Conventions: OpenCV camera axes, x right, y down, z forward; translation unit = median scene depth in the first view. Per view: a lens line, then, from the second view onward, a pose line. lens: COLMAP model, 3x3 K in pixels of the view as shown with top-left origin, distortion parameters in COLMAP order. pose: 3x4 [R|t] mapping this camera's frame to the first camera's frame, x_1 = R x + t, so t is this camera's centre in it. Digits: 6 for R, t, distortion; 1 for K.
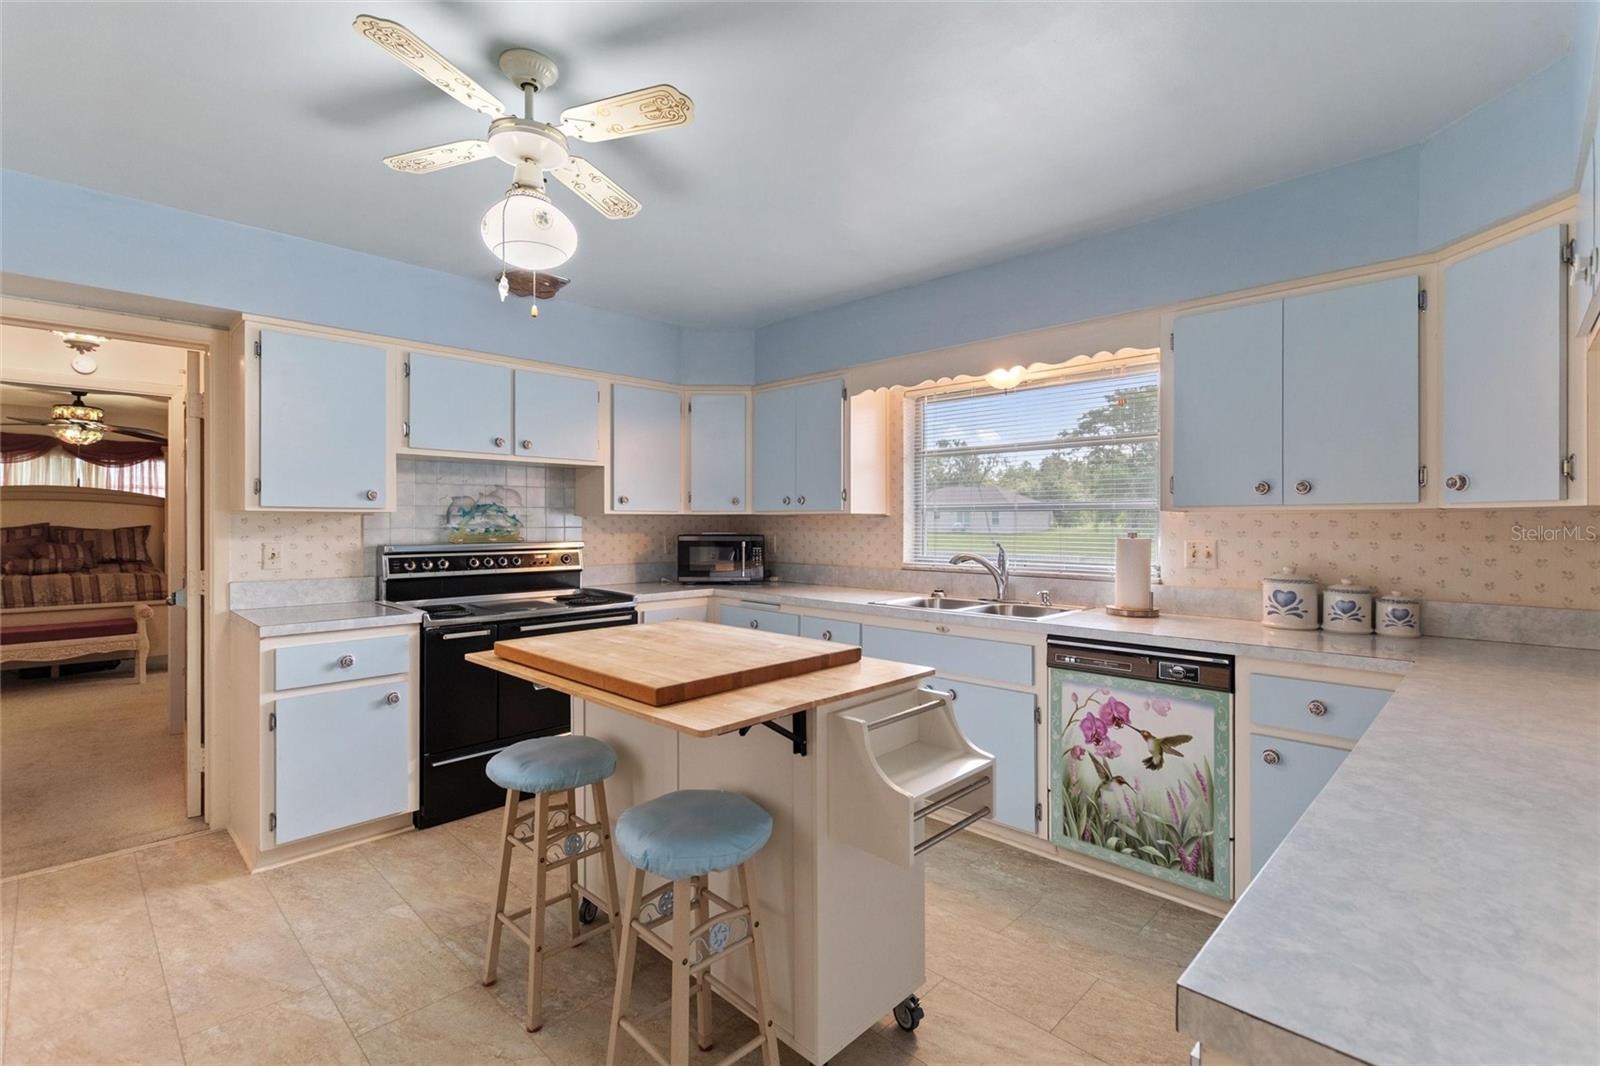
lens RADIAL K [[711.6, 0, 798.7], [0, 711.6, 523.5], [0, 0, 1]] dist [0.004281, 0.000151]
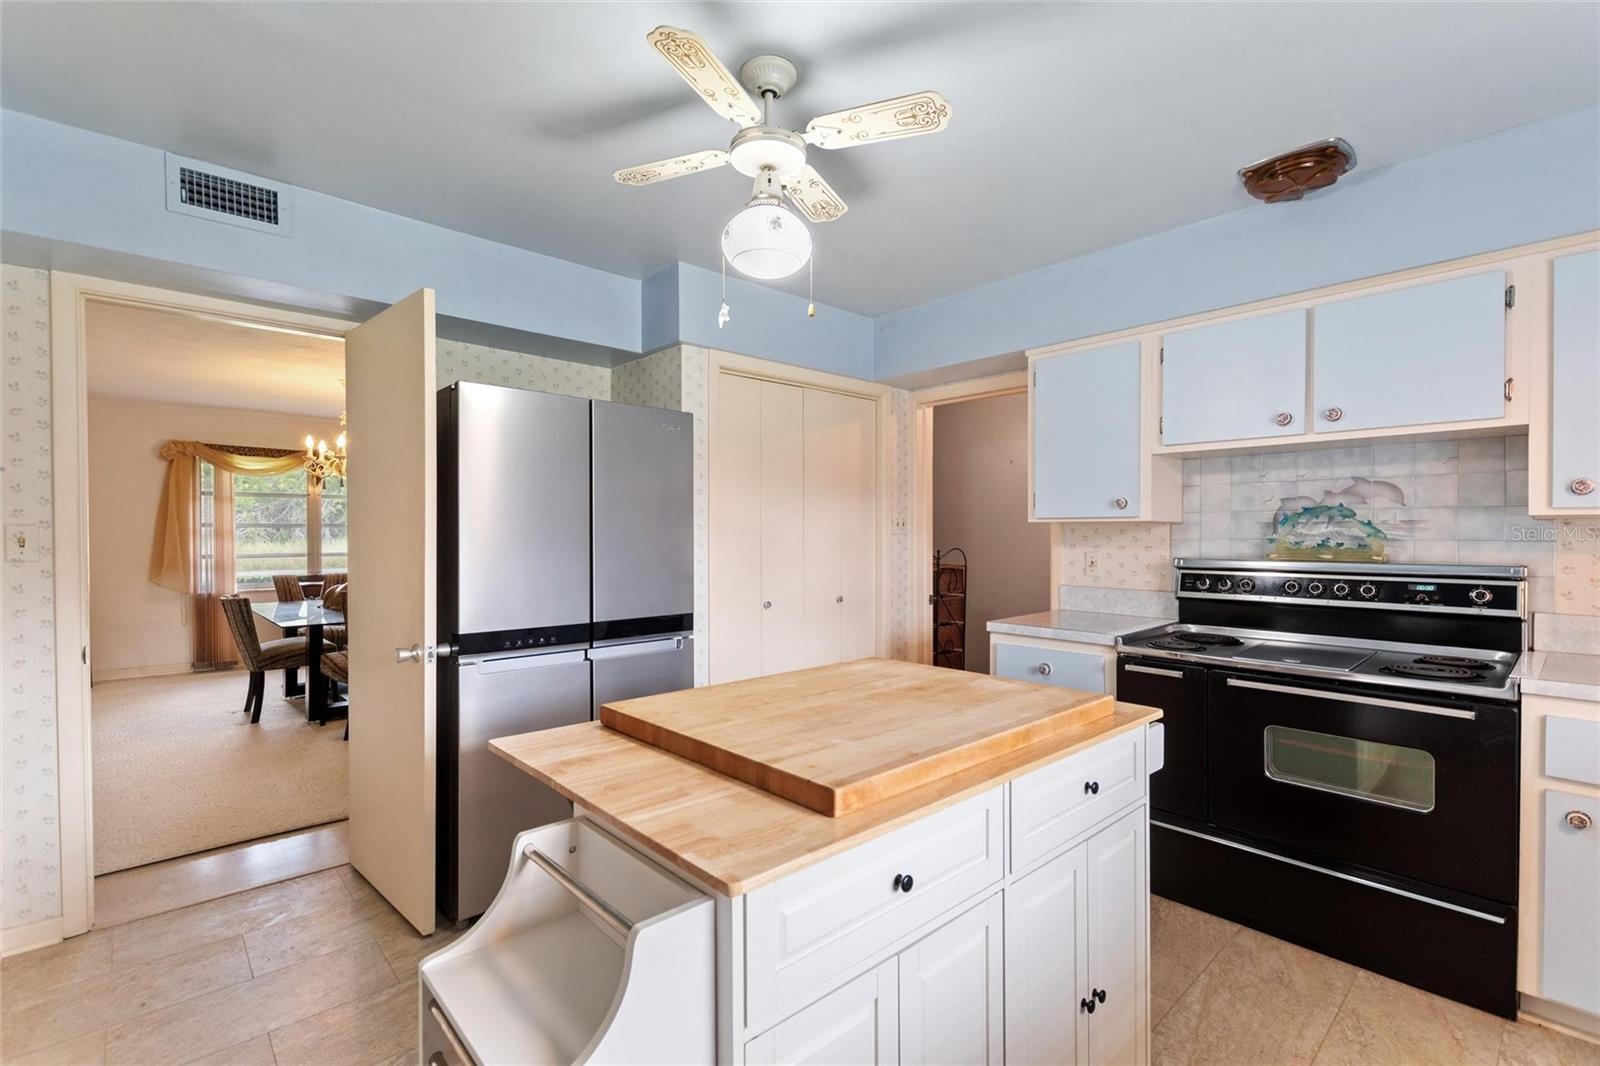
lens RADIAL K [[711.6, 0, 796.3], [0, 711.6, 531.3], [0, 0, 1]] dist [0.004281, 0.000151]
pose [[-0.044007, 0.000918, -0.999031, 0.319808], [0.001088, 0.999999, 0.000871, -0.003791], [0.999031, -0.001048, -0.044008, 0.563713]]
